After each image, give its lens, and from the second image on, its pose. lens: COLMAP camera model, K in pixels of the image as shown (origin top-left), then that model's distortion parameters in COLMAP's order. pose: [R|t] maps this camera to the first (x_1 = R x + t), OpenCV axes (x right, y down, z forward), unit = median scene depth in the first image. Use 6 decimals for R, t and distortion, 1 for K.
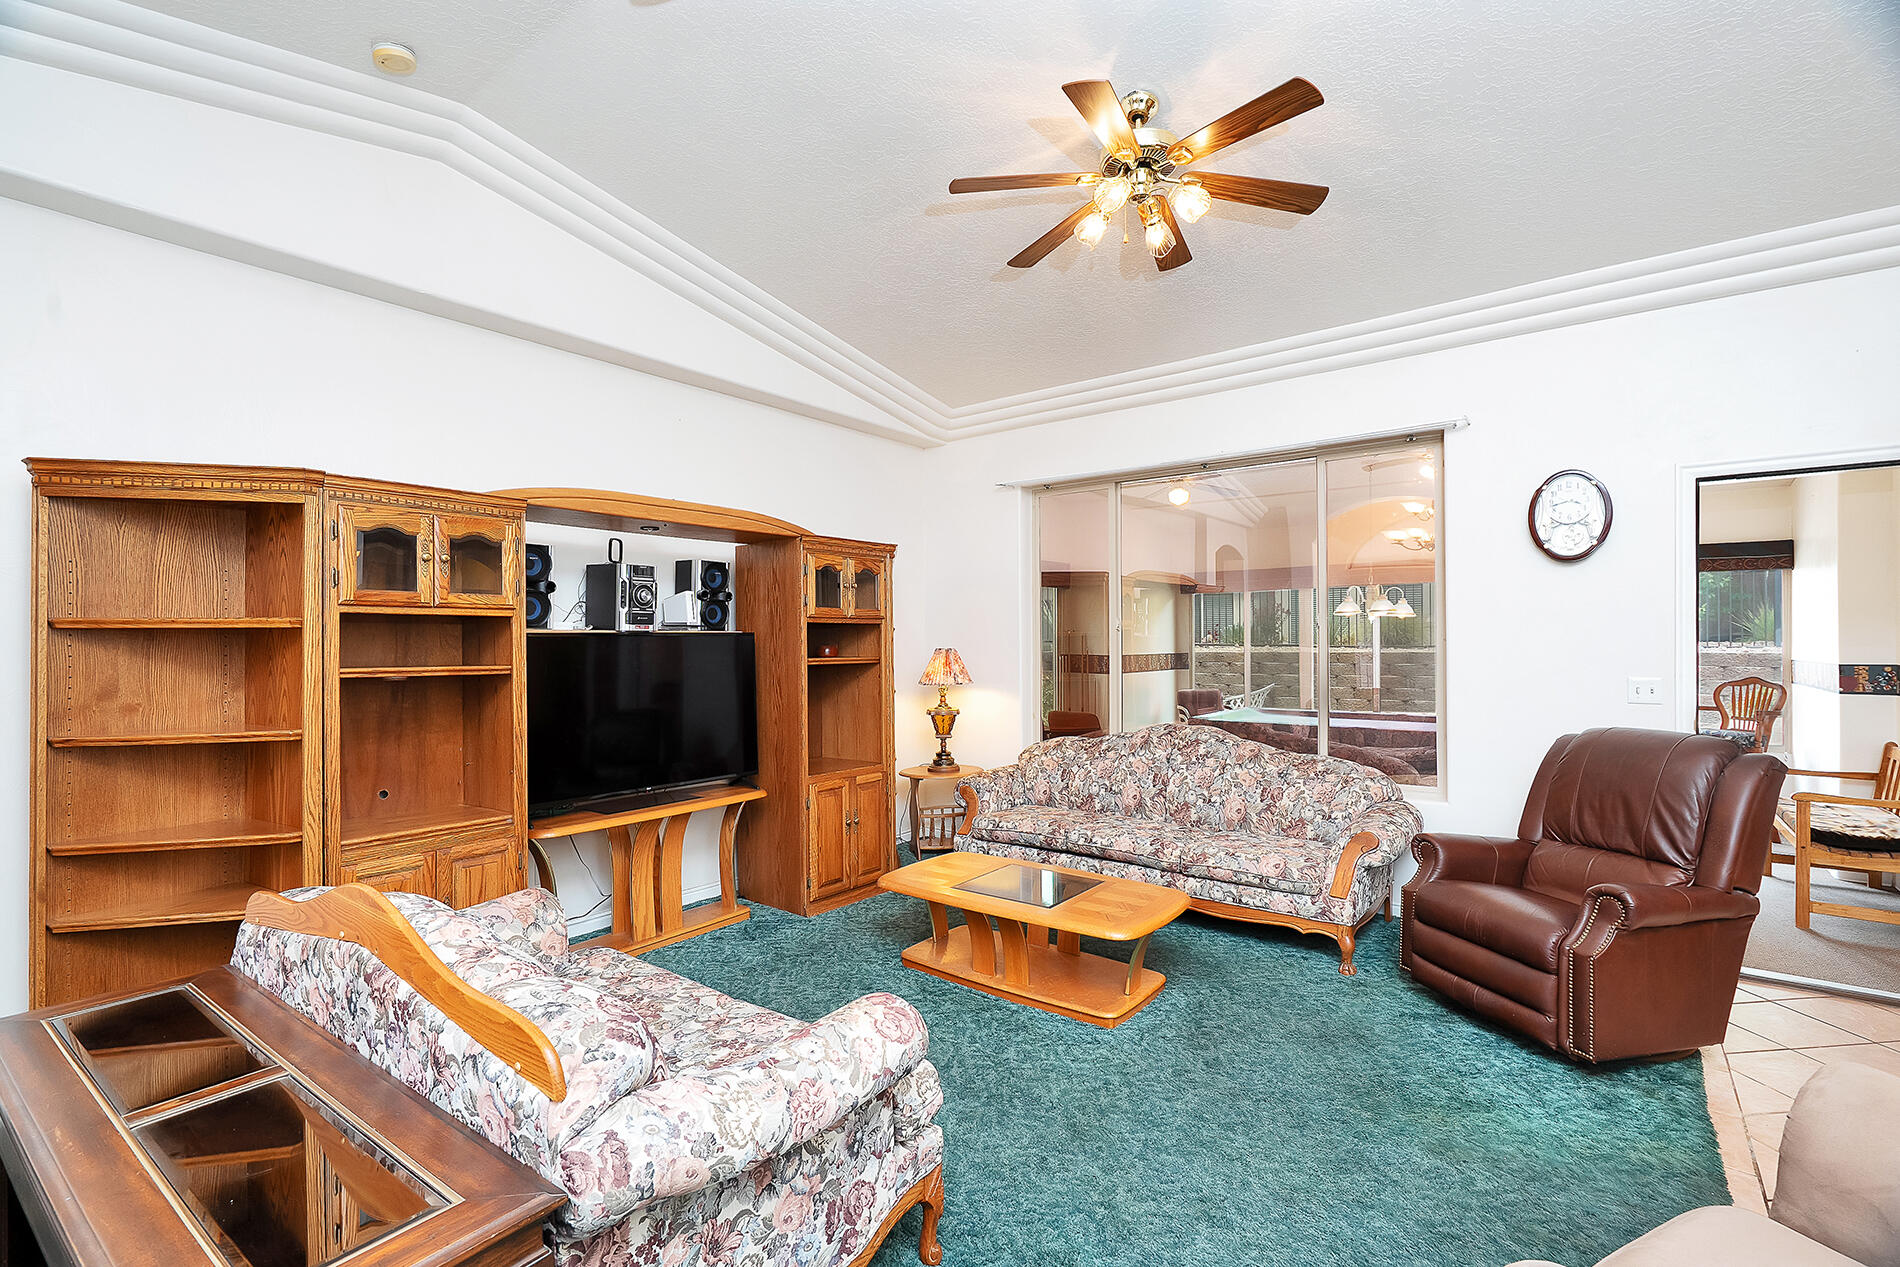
lens RADIAL K [[870.2, 0, 957.9], [0, 870.2, 631.5], [0, 0, 1]] dist [-0.008082, 0.001543]
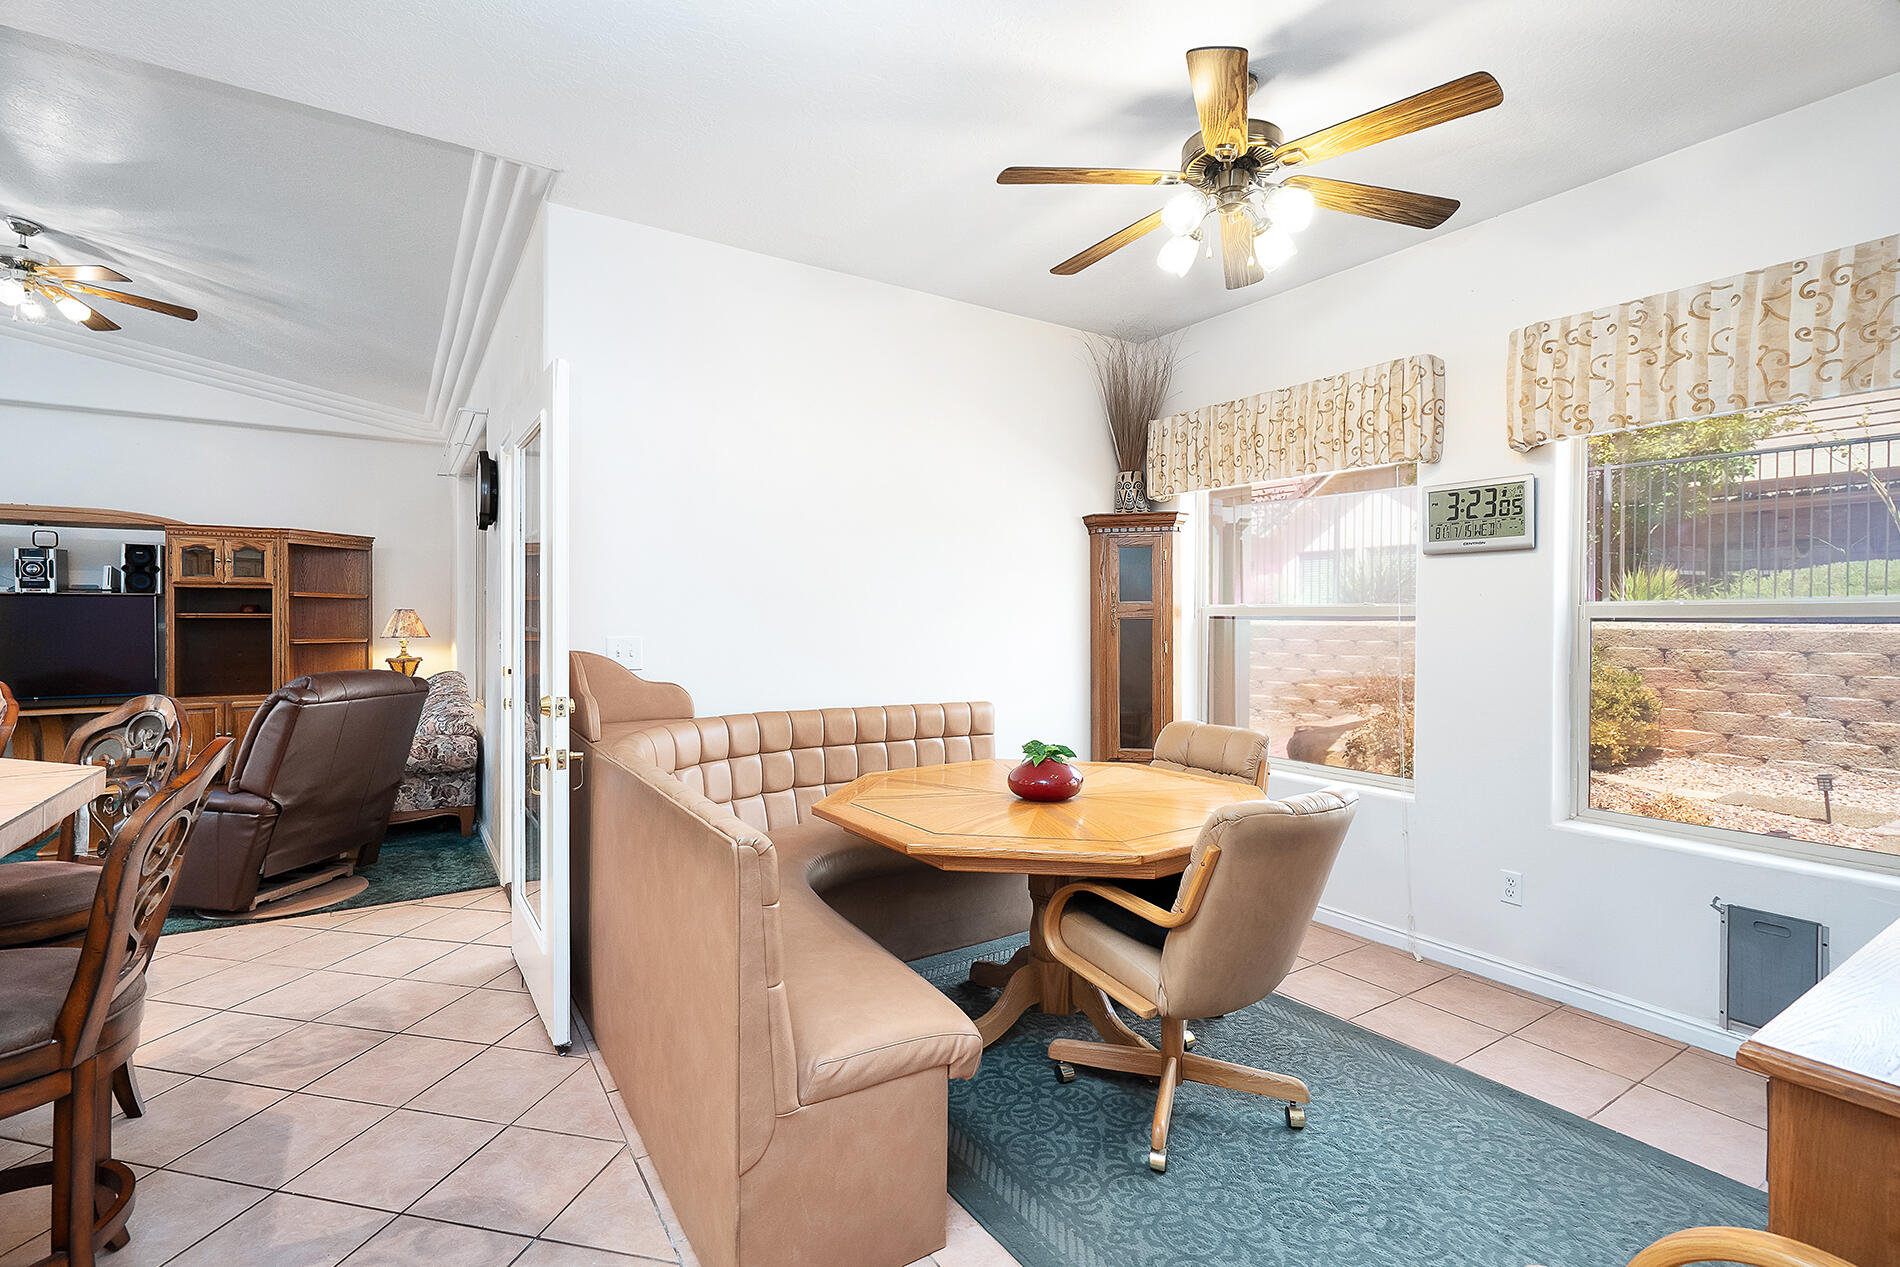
lens RADIAL K [[870.2, 0, 956.0], [0, 870.2, 621.3], [0, 0, 1]] dist [-0.008082, 0.001543]
pose [[0.938859, 0.005888, -0.344253, 1.532119], [-0.000860, 0.999891, 0.014757, 0.023674], [0.344302, -0.013559, 0.938761, 0.142571]]
